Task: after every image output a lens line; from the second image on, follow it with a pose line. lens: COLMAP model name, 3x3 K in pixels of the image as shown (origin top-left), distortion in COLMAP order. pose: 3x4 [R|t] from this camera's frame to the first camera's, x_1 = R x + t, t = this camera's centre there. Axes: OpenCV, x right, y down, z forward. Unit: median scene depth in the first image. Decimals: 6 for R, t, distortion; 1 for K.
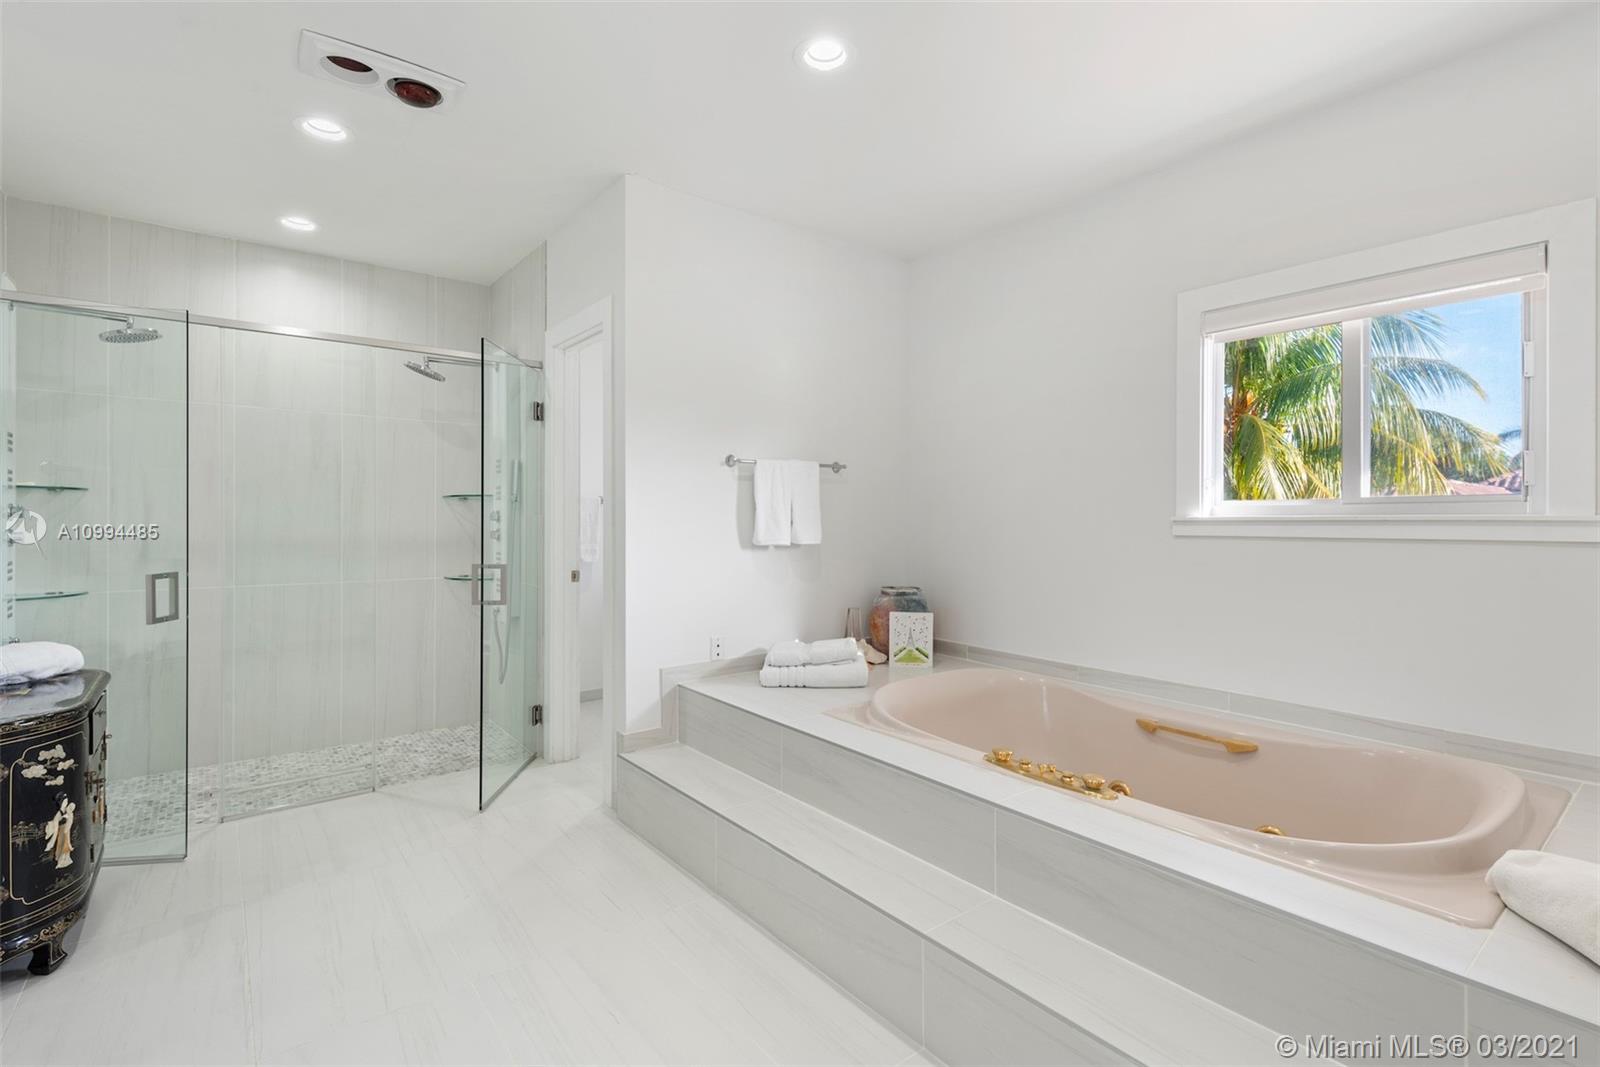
lens RADIAL K [[763.5, 0, 803.8], [0, 763.5, 524.8], [0, 0, 1]] dist [-0.000201, -0.001270]
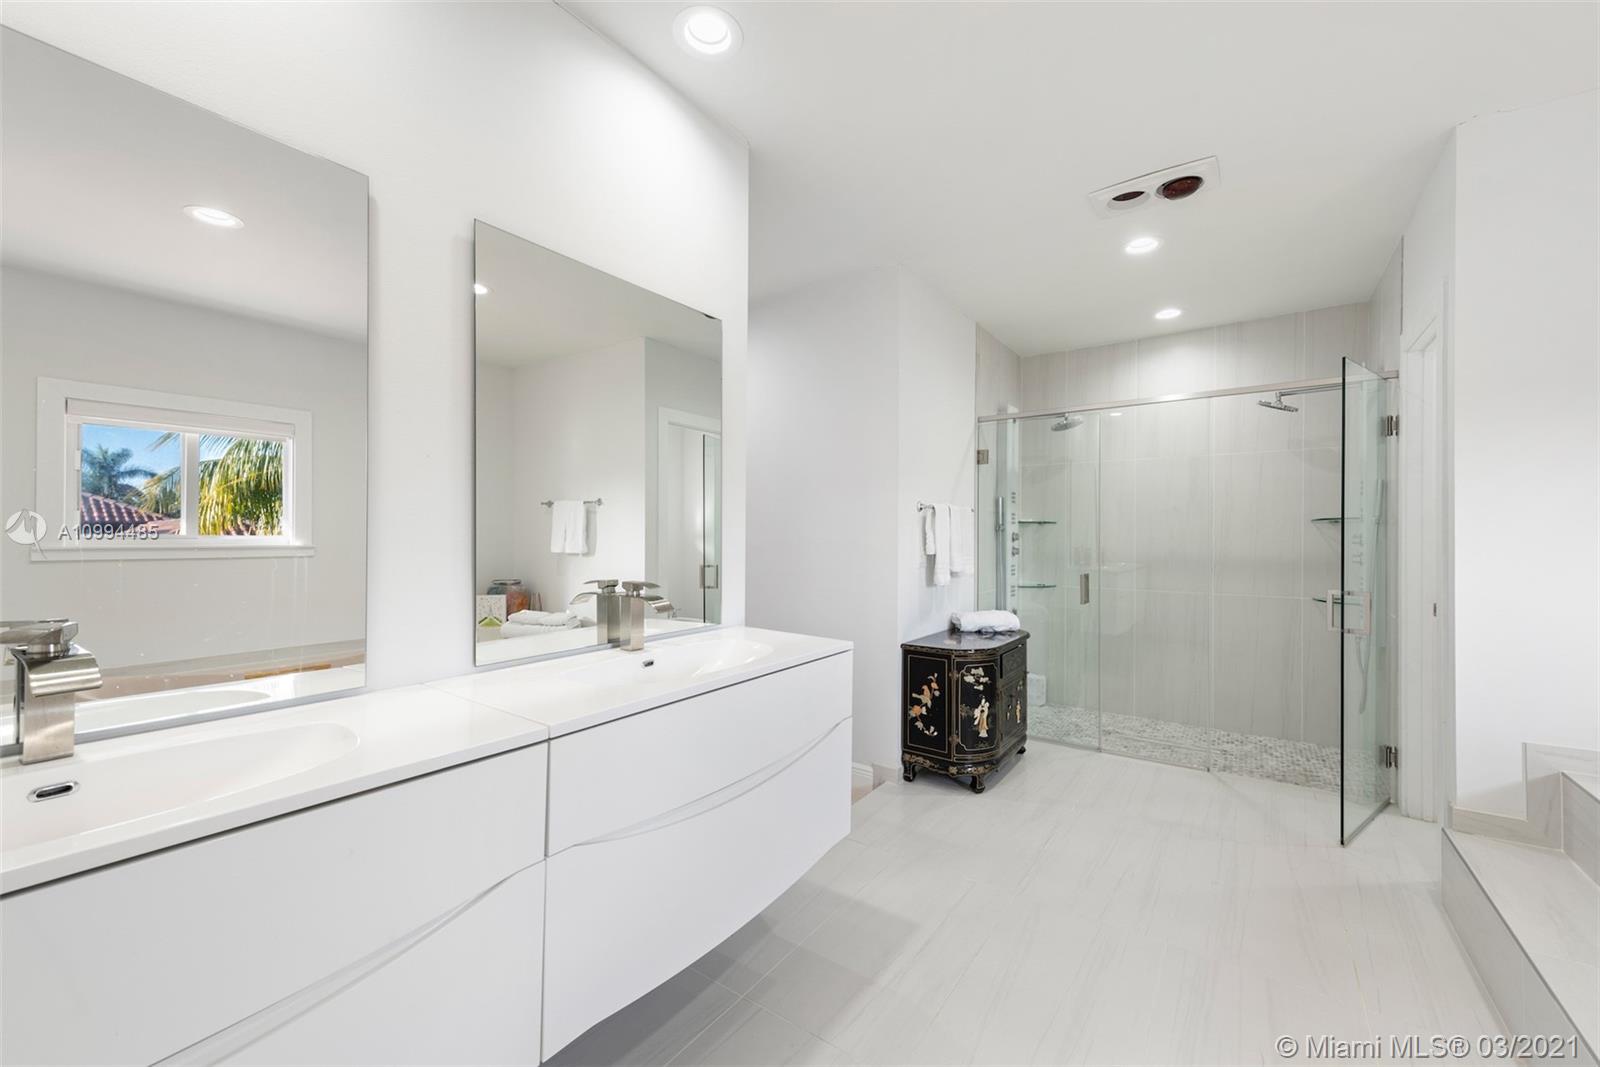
lens RADIAL K [[620.1, 0, 801.8], [0, 620.1, 535.8], [0, 0, 1]] dist [0.002005, 0.000449]
pose [[0.259368, -0.003415, -0.965772, 0.197413], [-0.009678, 0.999934, -0.006135, -0.005213], [0.965730, 0.010938, 0.259318, 0.128001]]
